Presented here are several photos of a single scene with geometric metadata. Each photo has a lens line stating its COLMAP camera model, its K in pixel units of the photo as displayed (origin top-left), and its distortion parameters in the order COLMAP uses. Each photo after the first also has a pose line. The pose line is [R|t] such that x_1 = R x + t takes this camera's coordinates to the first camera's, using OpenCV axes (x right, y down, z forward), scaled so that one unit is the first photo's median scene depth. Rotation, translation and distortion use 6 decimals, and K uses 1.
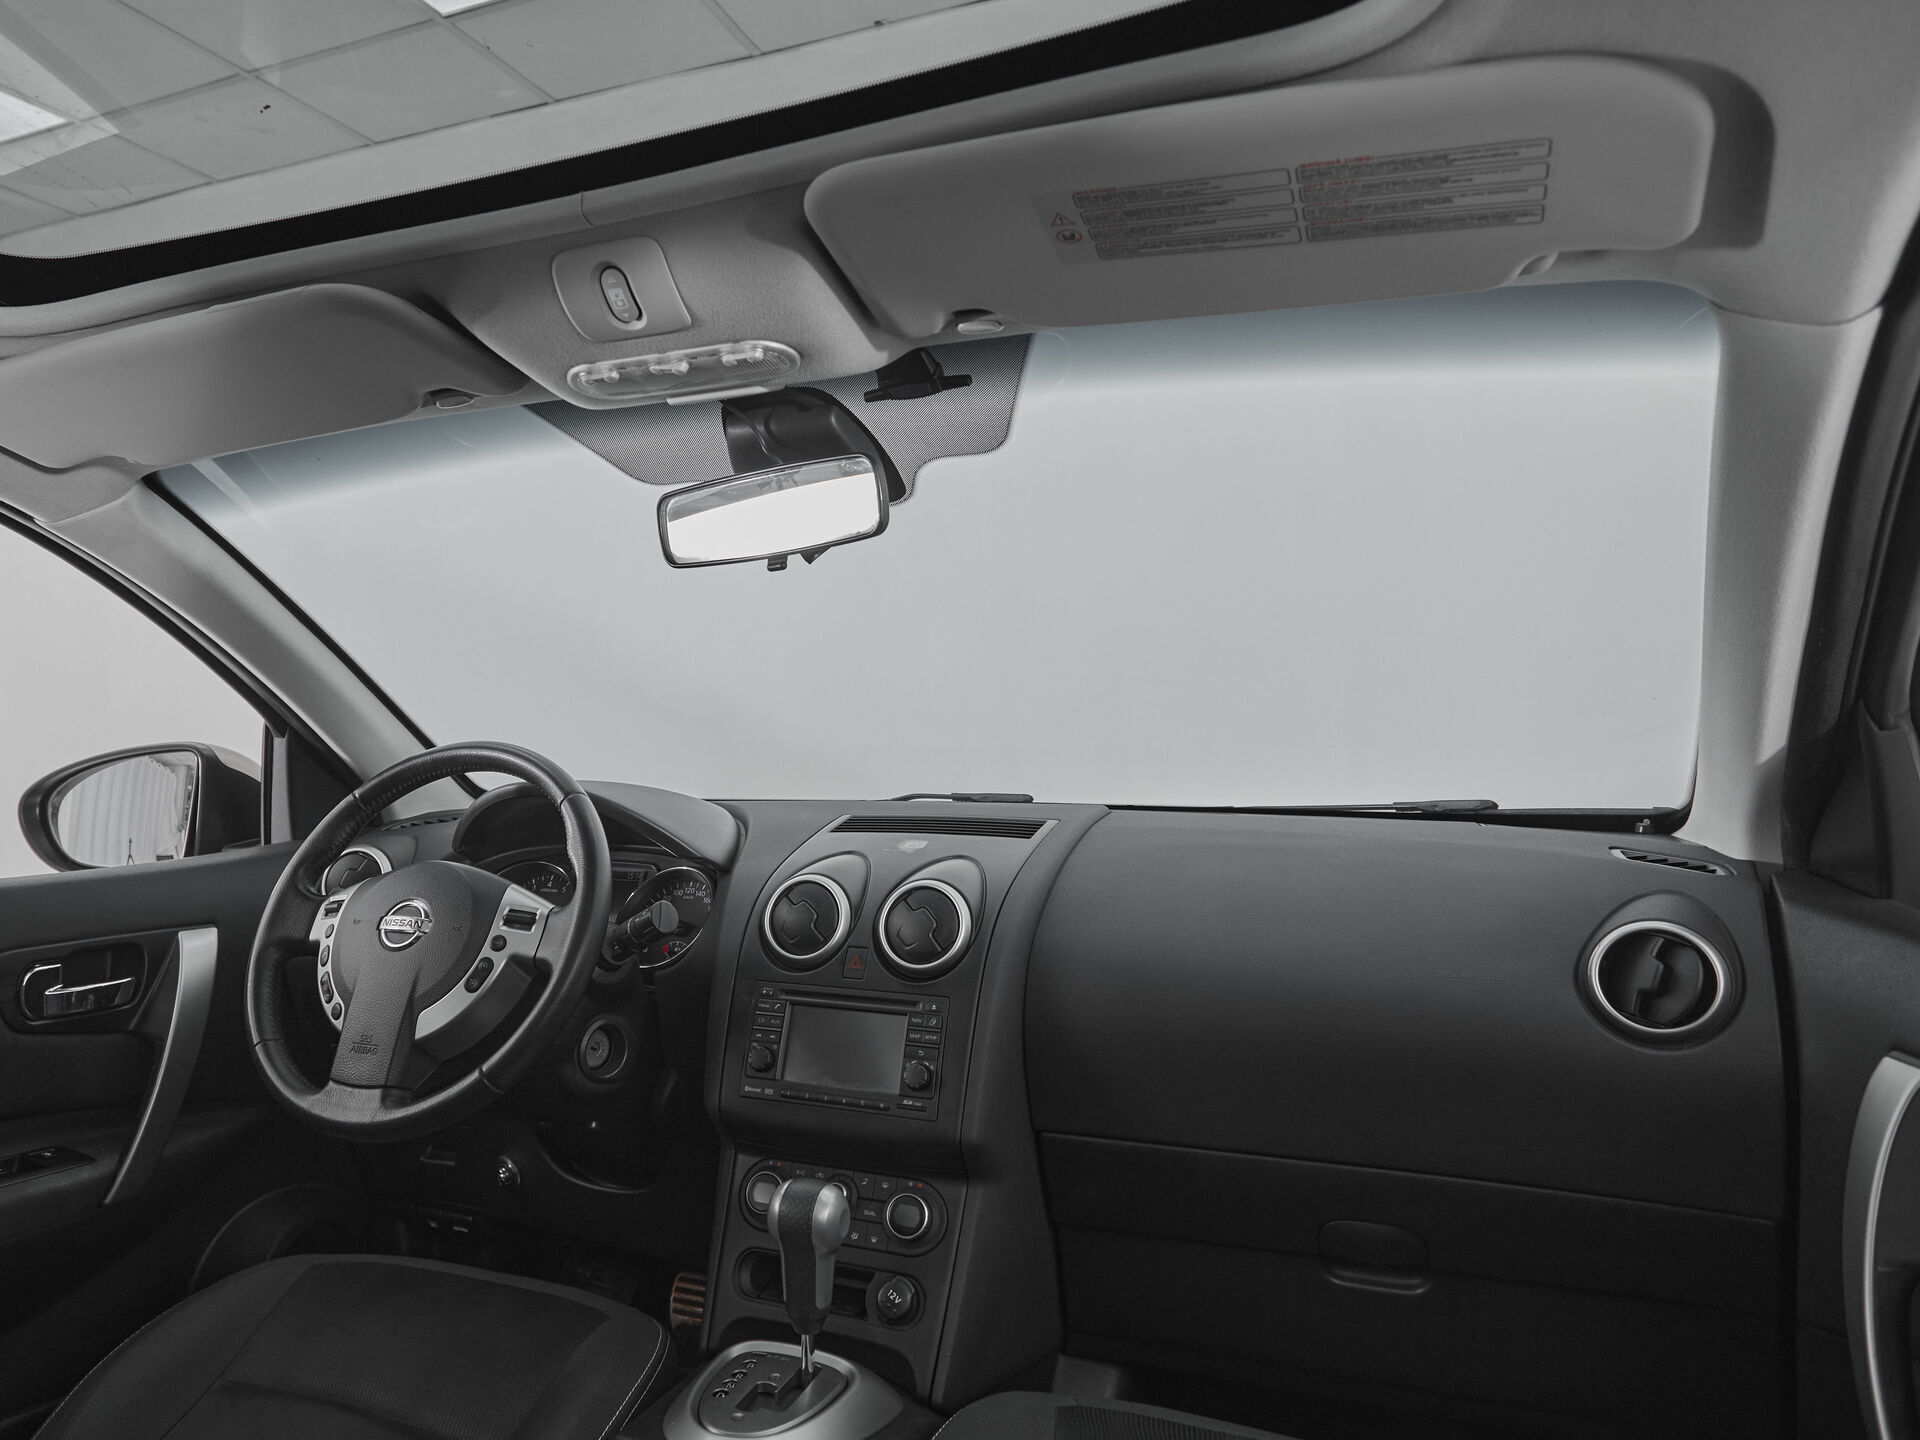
lens RADIAL K [[1289.6, 0, 785.1], [0, 1289.6, 721.6], [0, 0, 1]] dist [0.000834, 0.001452]
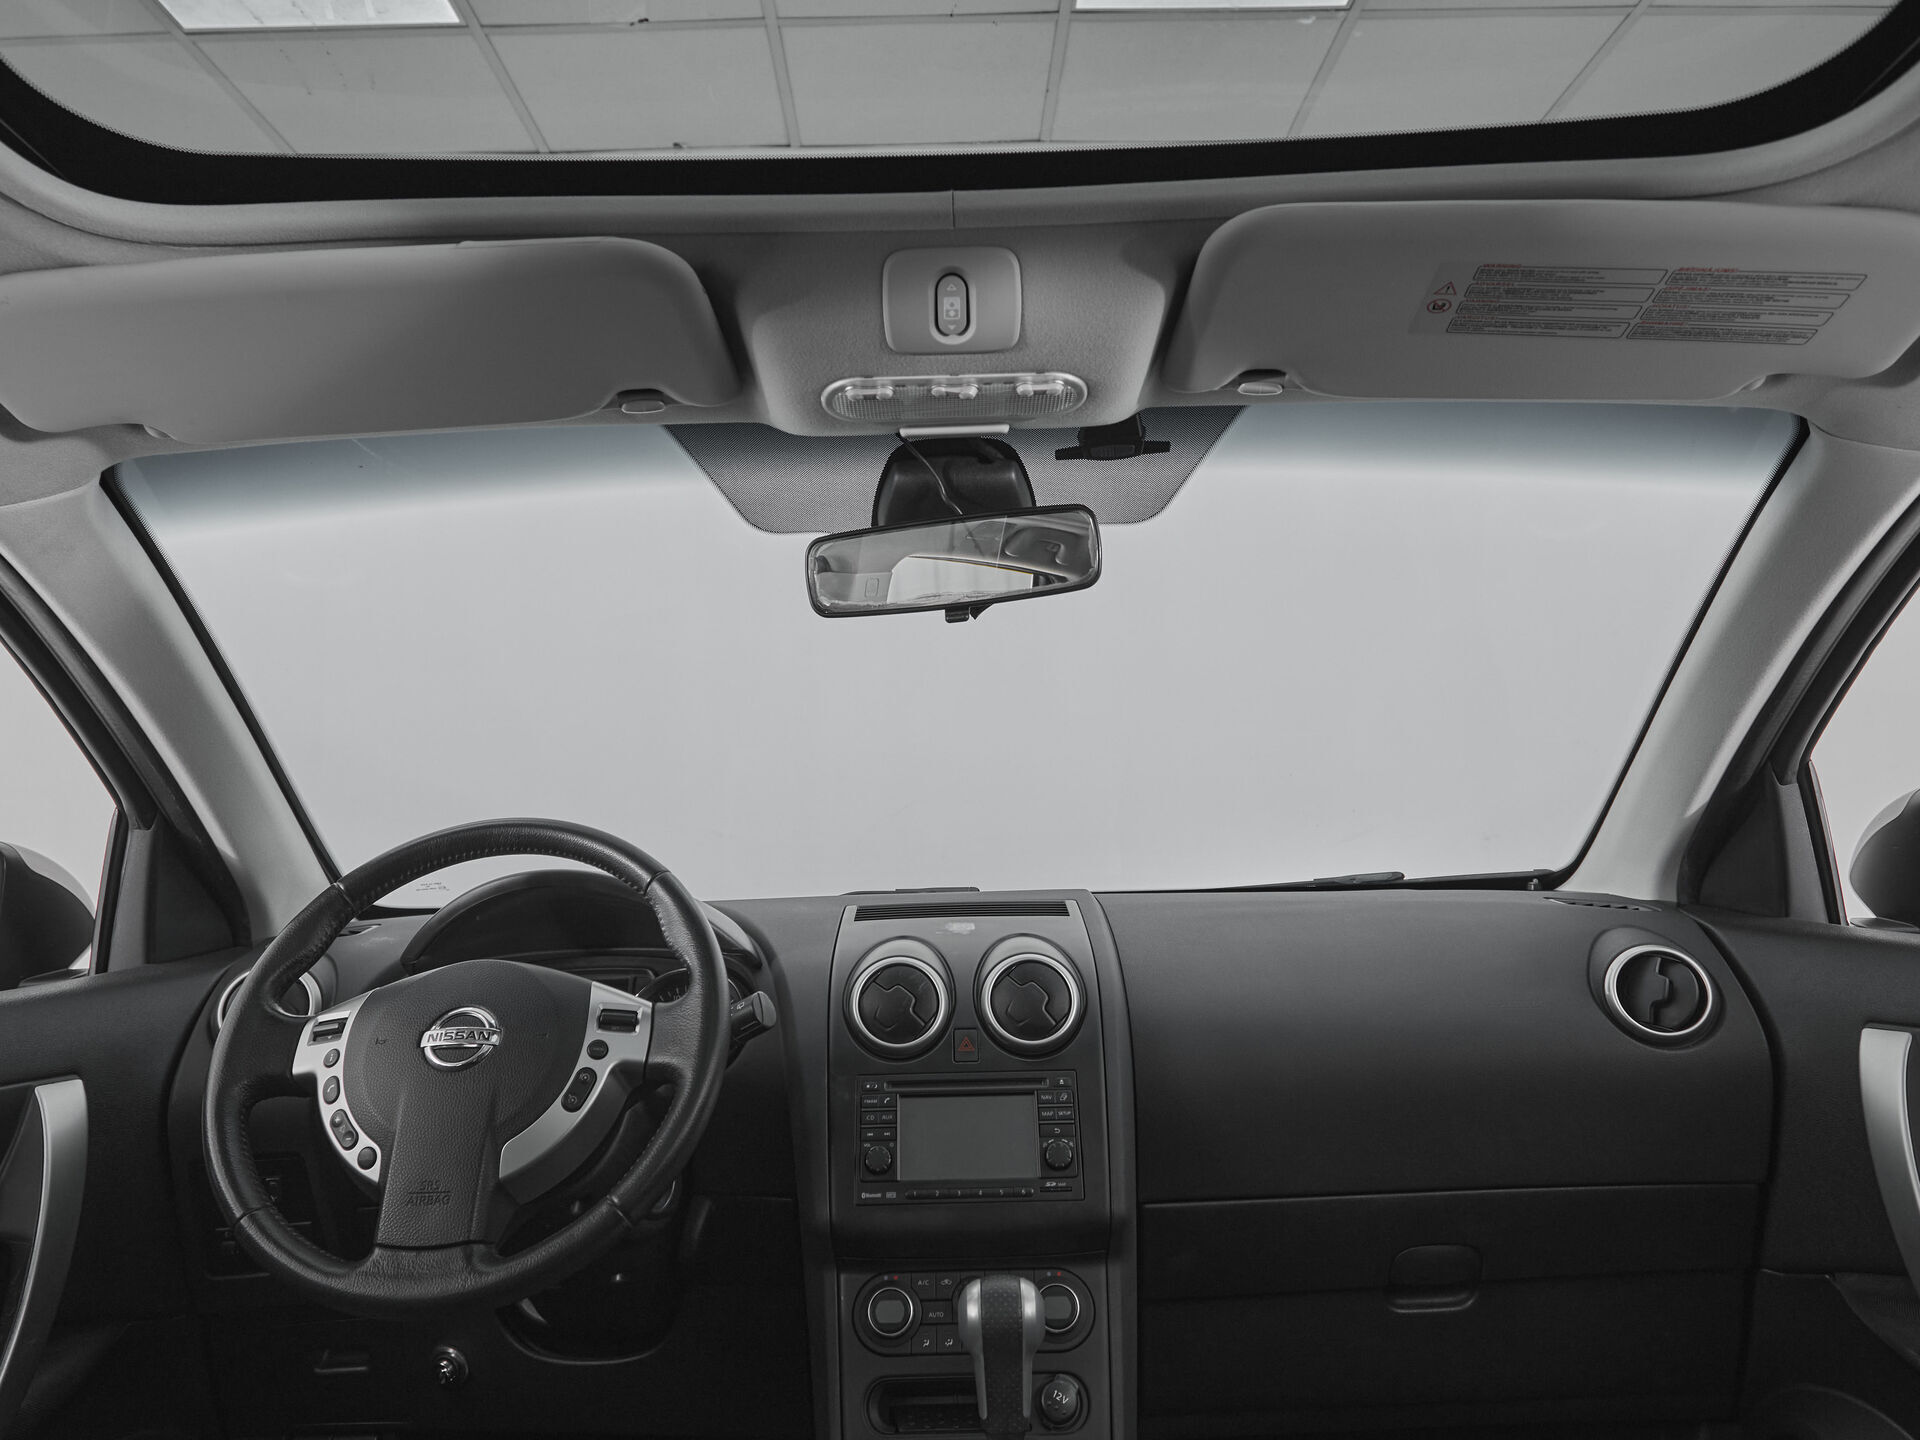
lens RADIAL K [[1291.4, 0, 951.1], [0, 1291.4, 718.4], [0, 0, 1]] dist [-0.001484, 0.001092]
pose [[0.910848, 0.029192, 0.411708, -0.368656], [0.018427, 0.993625, -0.111220, 0.056092], [-0.412330, 0.108892, 0.904503, 0.124643]]
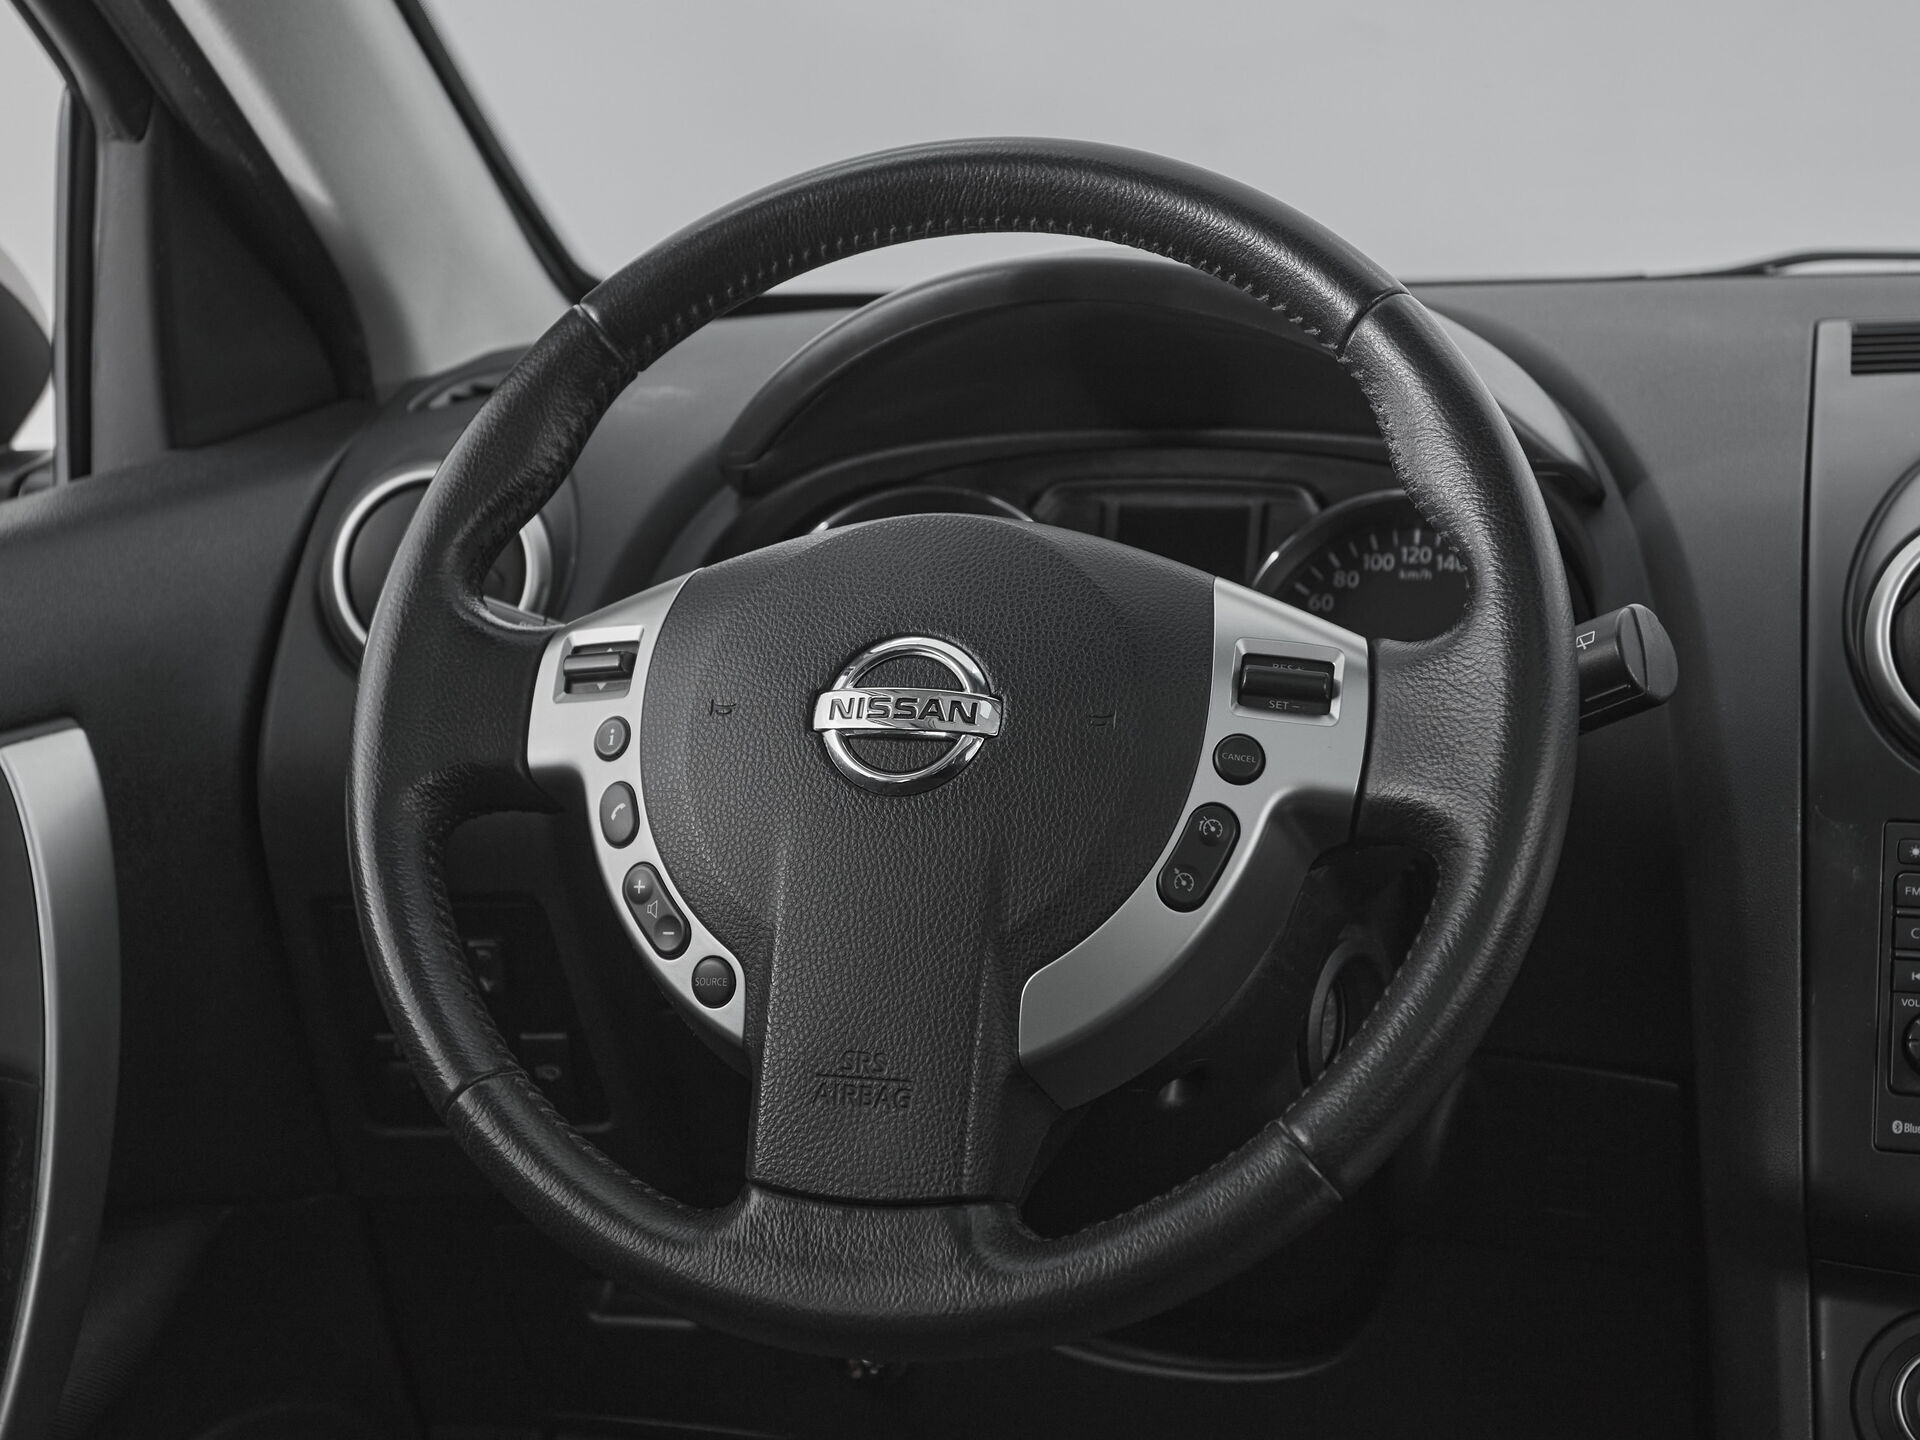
lens RADIAL K [[3149.4, 0, 885.8], [0, 3149.4, 716.1], [0, 0, 1]] dist [0.019427, 0.051545]
pose [[0.992319, -0.048212, 0.113925, -0.407520], [0.023930, 0.978346, 0.205587, -0.006825], [-0.121369, -0.201281, 0.971985, 0.232421]]
